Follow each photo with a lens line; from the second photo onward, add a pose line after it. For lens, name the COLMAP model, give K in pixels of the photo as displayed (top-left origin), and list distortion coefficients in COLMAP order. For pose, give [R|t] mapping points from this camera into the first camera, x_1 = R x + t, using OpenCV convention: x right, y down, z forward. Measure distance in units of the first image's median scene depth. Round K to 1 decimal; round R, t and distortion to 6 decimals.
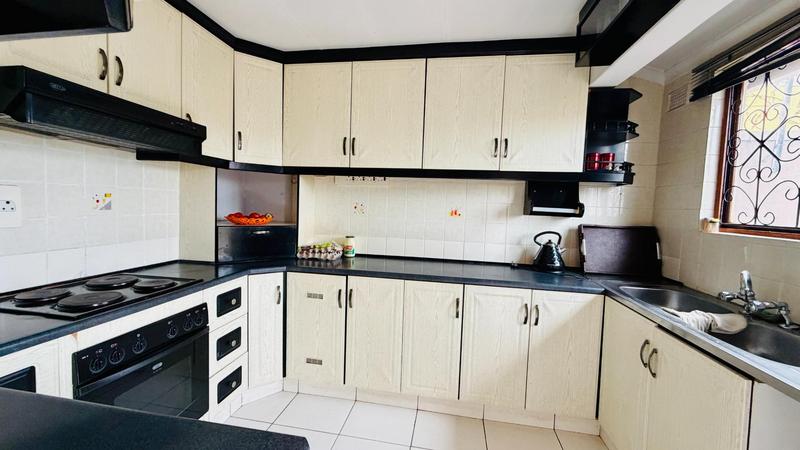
lens RADIAL K [[317.3, 0, 399.7], [0, 317.3, 224.7], [0, 0, 1]] dist [-0.001163, 0.000527]
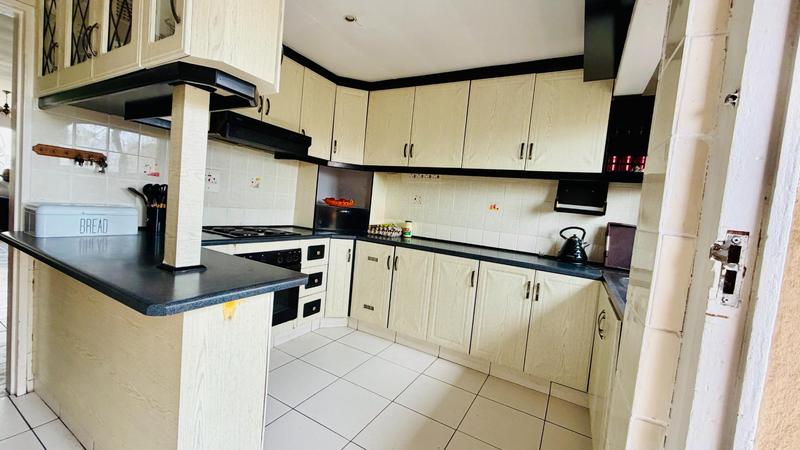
lens RADIAL K [[317.3, 0, 400.5], [0, 317.3, 224.9], [0, 0, 1]] dist [-0.001163, 0.000527]
pose [[0.939510, 0.075093, -0.334190, 0.294982], [-0.082627, 0.996545, -0.008365, 0.080102], [0.332407, 0.035472, 0.942469, -0.258826]]
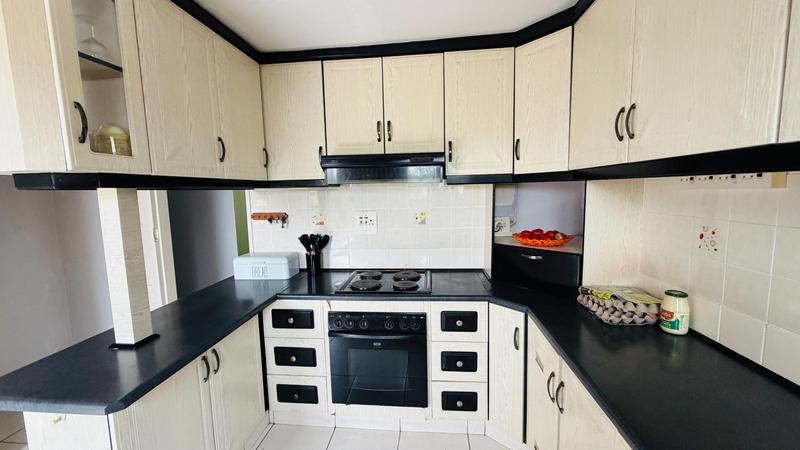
lens RADIAL K [[317.3, 0, 399.9], [0, 317.3, 225.6], [0, 0, 1]] dist [-0.001163, 0.000527]
pose [[0.065584, 0.074285, -0.995078, 0.377764], [-0.035320, 0.996773, 0.072083, -0.111619], [0.997222, 0.030418, 0.067996, 0.648566]]
